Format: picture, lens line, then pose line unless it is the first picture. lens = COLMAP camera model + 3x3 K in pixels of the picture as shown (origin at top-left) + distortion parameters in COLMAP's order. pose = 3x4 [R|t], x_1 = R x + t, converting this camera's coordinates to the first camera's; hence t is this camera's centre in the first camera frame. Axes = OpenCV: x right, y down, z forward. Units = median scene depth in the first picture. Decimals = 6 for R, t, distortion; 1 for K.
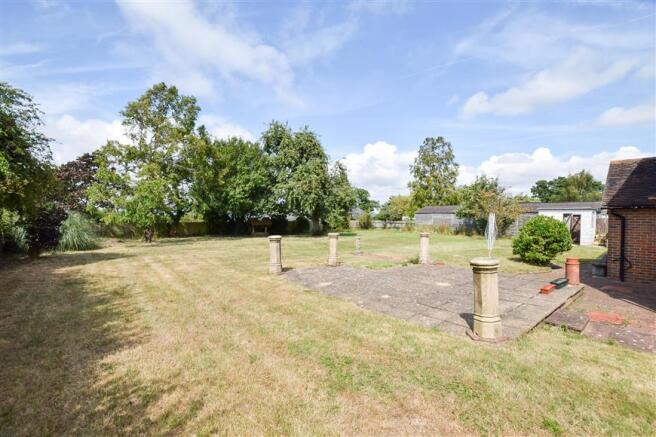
lens RADIAL K [[289.1, 0, 328.6], [0, 289.1, 218.8], [0, 0, 1]] dist [0.001350, 0.000035]
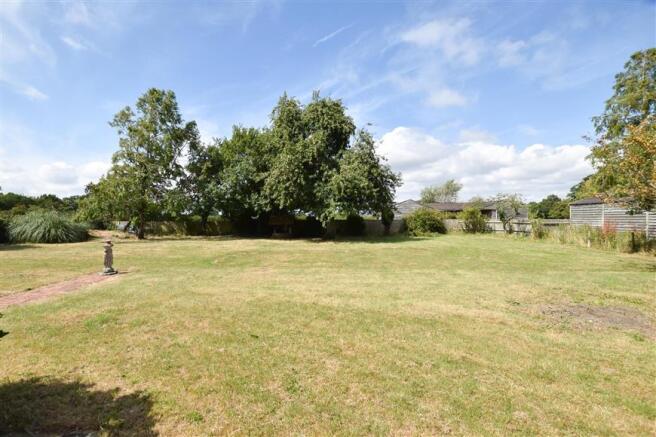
lens RADIAL K [[289.1, 0, 327.9], [0, 289.1, 219.9], [0, 0, 1]] dist [0.001350, 0.000035]
pose [[0.760805, 0.005119, -0.648960, 0.415873], [0.001893, 0.999947, 0.010107, 0.000082], [0.648977, -0.008918, 0.760755, 0.436059]]
